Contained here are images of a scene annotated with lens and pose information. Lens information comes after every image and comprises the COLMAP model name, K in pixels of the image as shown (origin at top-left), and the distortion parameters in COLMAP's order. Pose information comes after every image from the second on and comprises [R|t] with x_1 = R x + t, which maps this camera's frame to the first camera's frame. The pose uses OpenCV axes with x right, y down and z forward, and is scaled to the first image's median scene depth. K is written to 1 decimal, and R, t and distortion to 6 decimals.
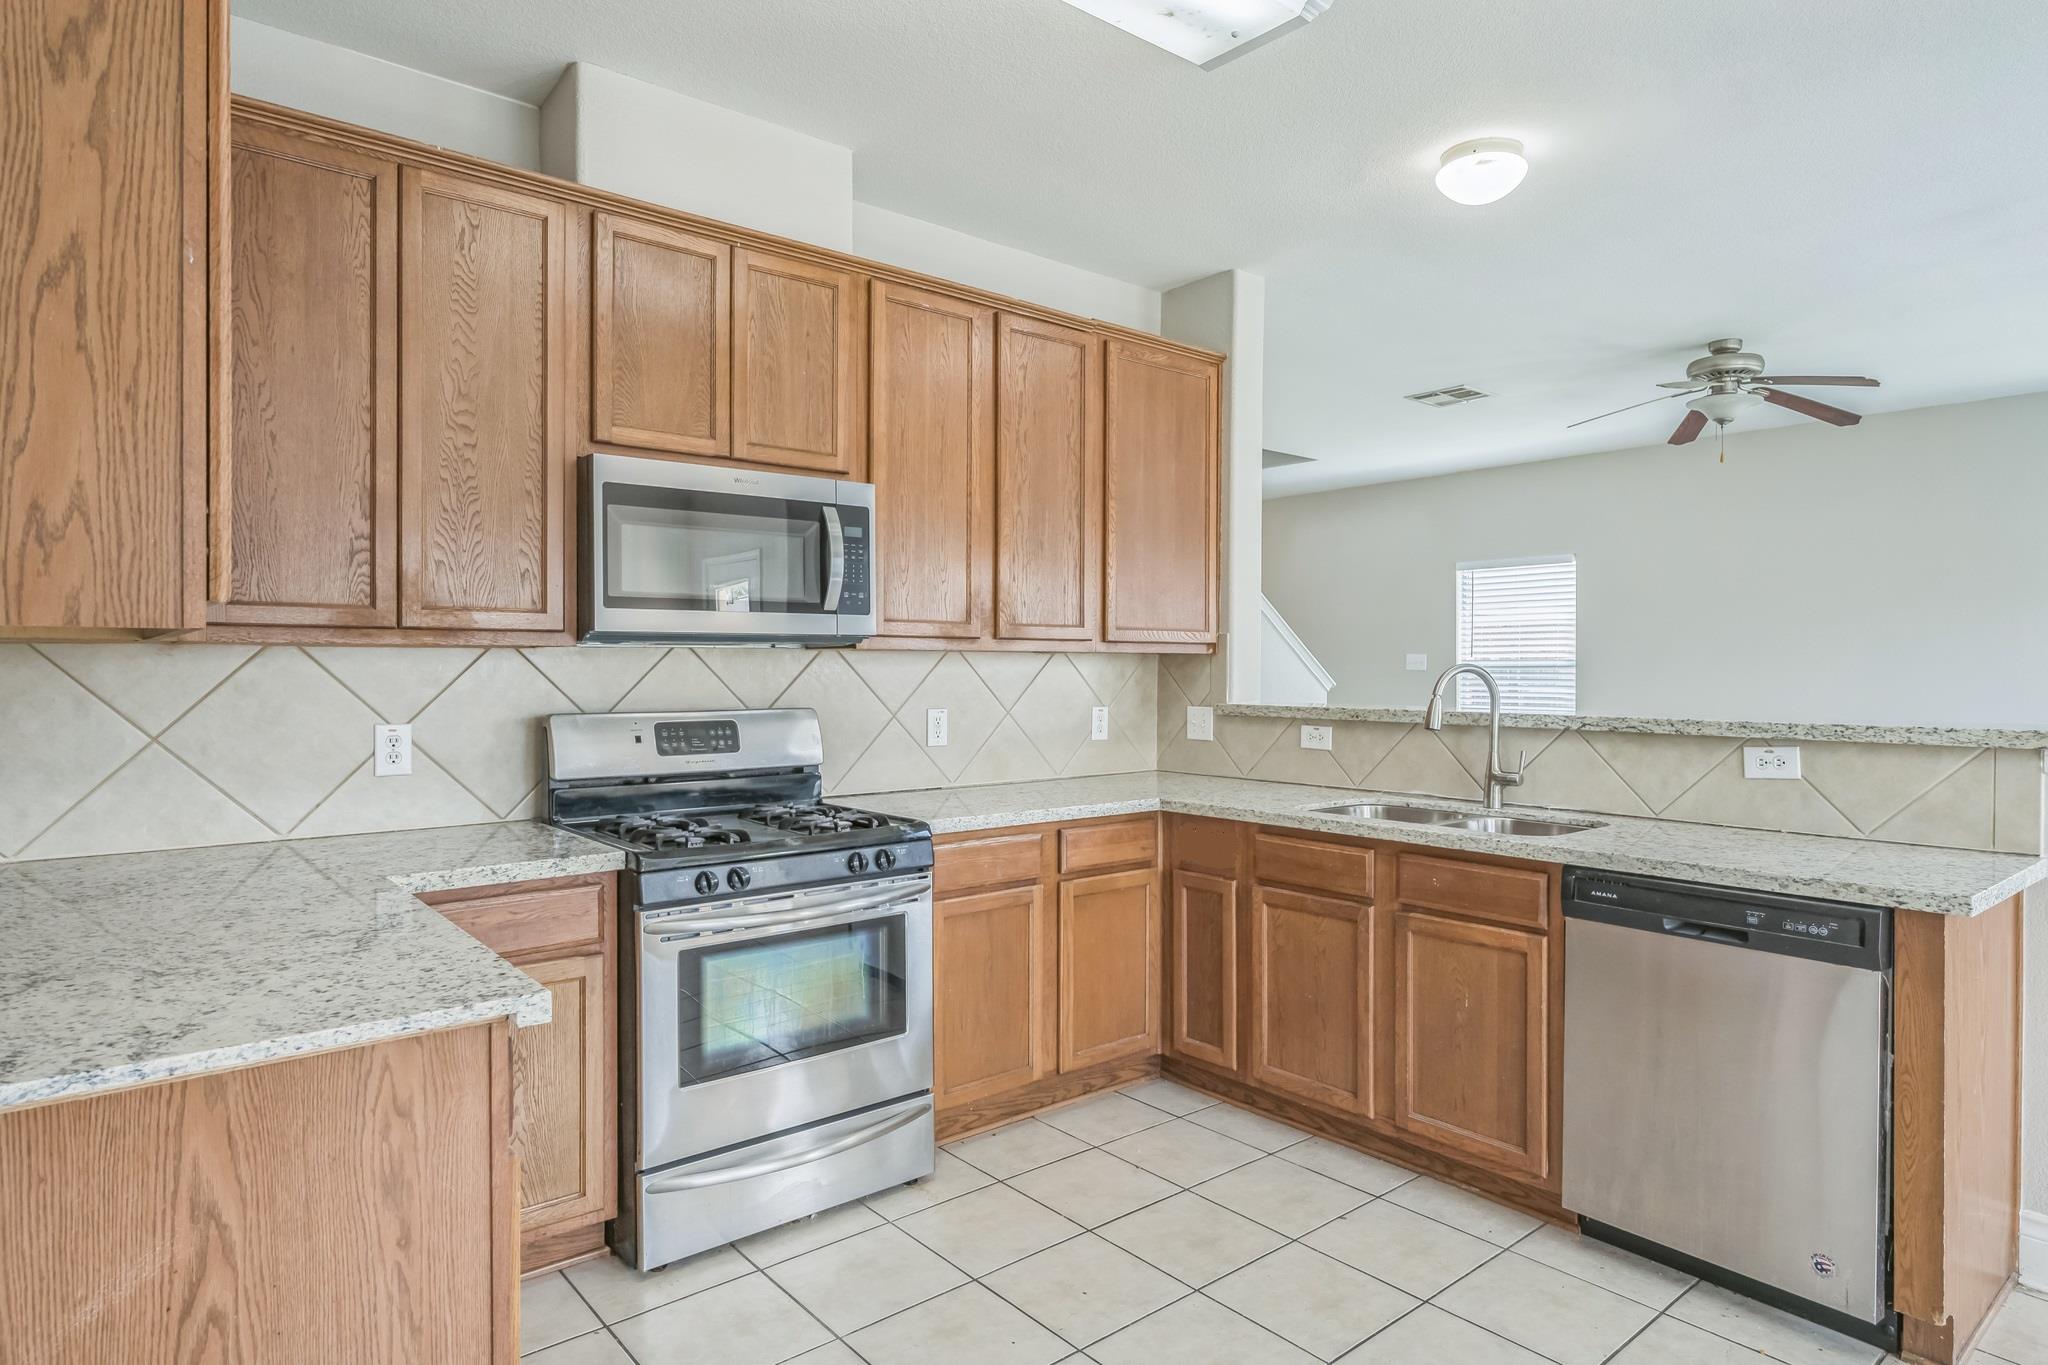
lens RADIAL K [[1209.7, 0, 1027.7], [0, 1209.7, 684.2], [0, 0, 1]] dist [-0.006122, 0.003284]
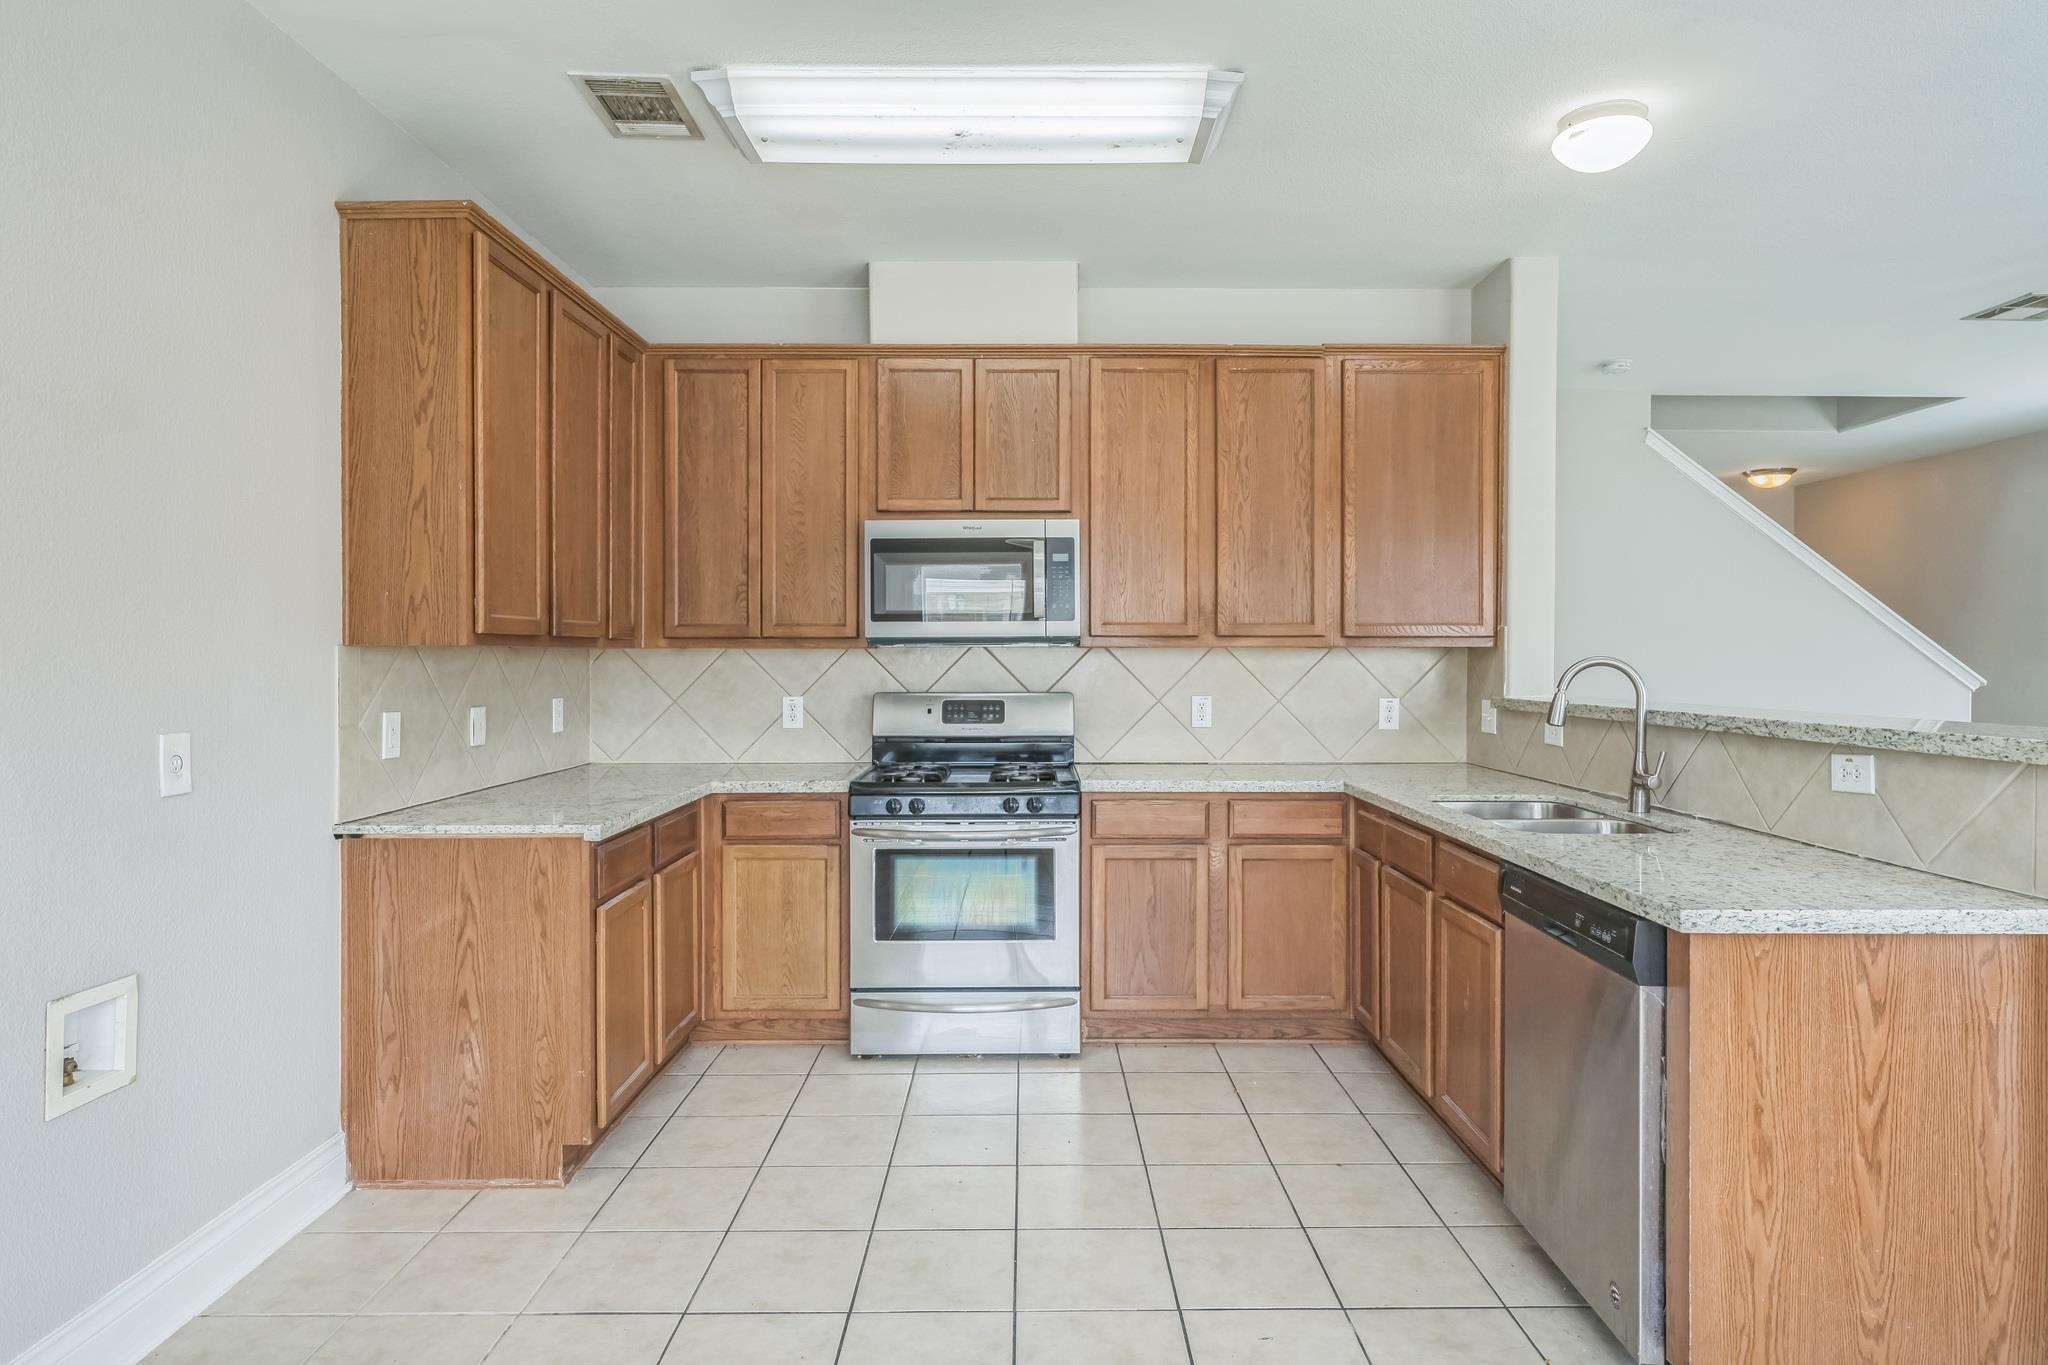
lens RADIAL K [[1209.7, 0, 987.5], [0, 1209.7, 672.4], [0, 0, 1]] dist [-0.006122, 0.003284]
pose [[0.744884, 0.005215, -0.667174, 0.709450], [-0.007999, 0.999967, -0.001114, 0.000332], [0.667146, 0.006167, 0.744901, -0.027225]]
